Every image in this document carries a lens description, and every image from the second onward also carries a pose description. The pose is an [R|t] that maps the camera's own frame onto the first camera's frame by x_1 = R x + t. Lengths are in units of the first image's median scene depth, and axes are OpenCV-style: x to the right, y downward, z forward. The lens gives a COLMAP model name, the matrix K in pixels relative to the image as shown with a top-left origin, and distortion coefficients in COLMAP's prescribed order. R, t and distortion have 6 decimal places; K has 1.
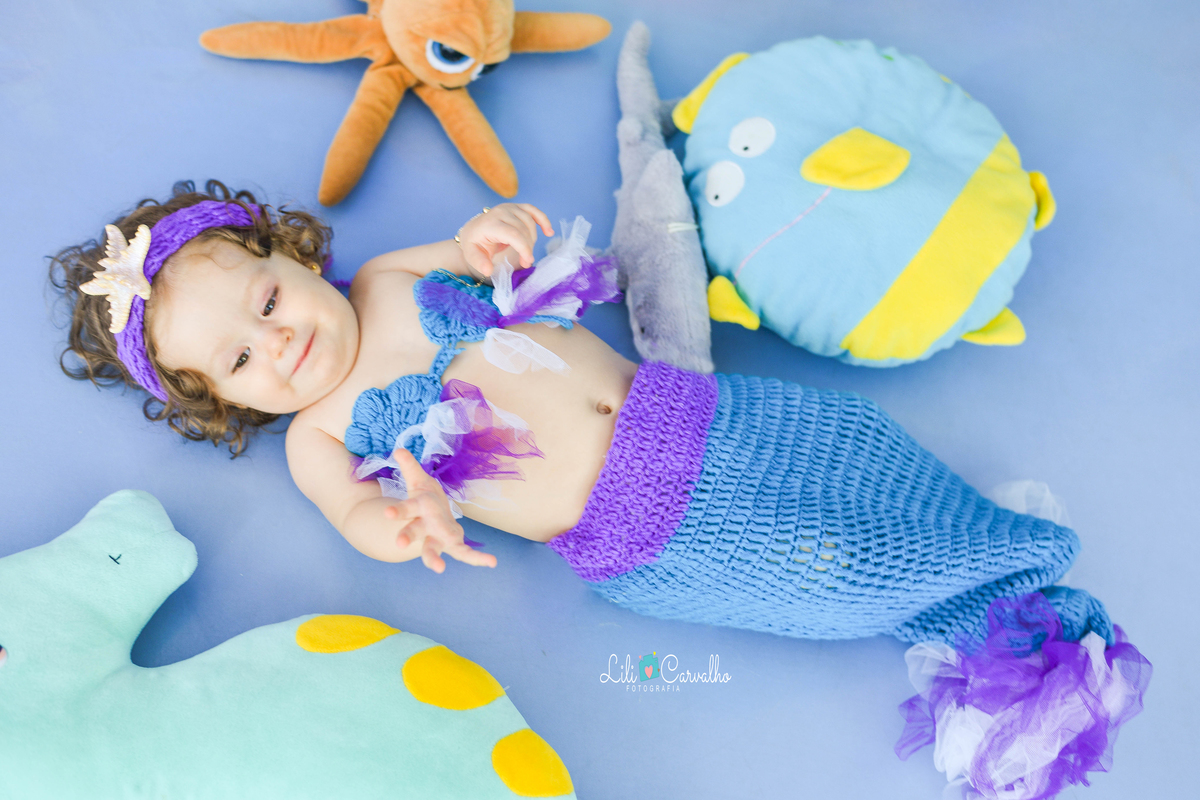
lens RADIAL K [[1868.8, 0, 645.0], [0, 1868.8, 398.5], [0, 0, 1]] dist [0.024441, -0.019700]
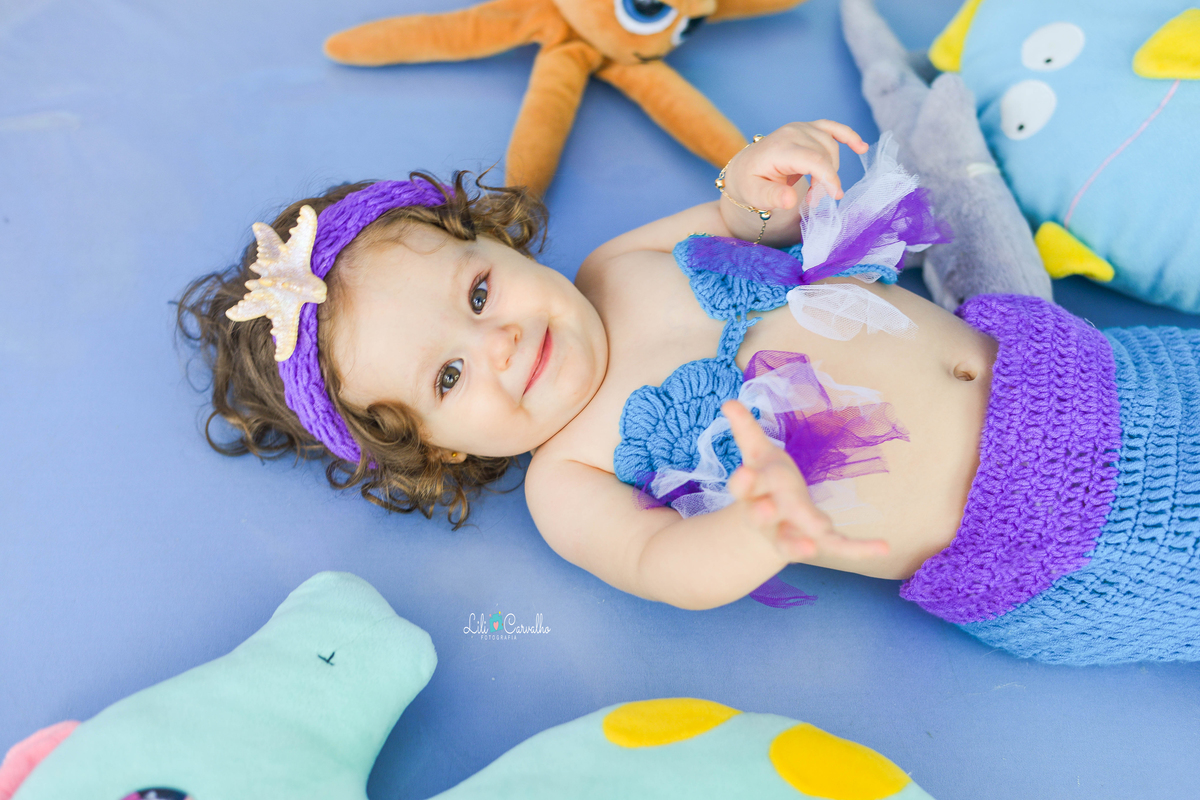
lens RADIAL K [[1868.8, 0, 645.0], [0, 1868.8, 398.5], [0, 0, 1]] dist [0.024441, -0.019700]
pose [[0.989387, -0.144574, -0.014565, -0.131610], [0.140989, 0.979409, -0.144500, 0.099363], [0.035156, 0.140913, 0.989398, 0.283322]]
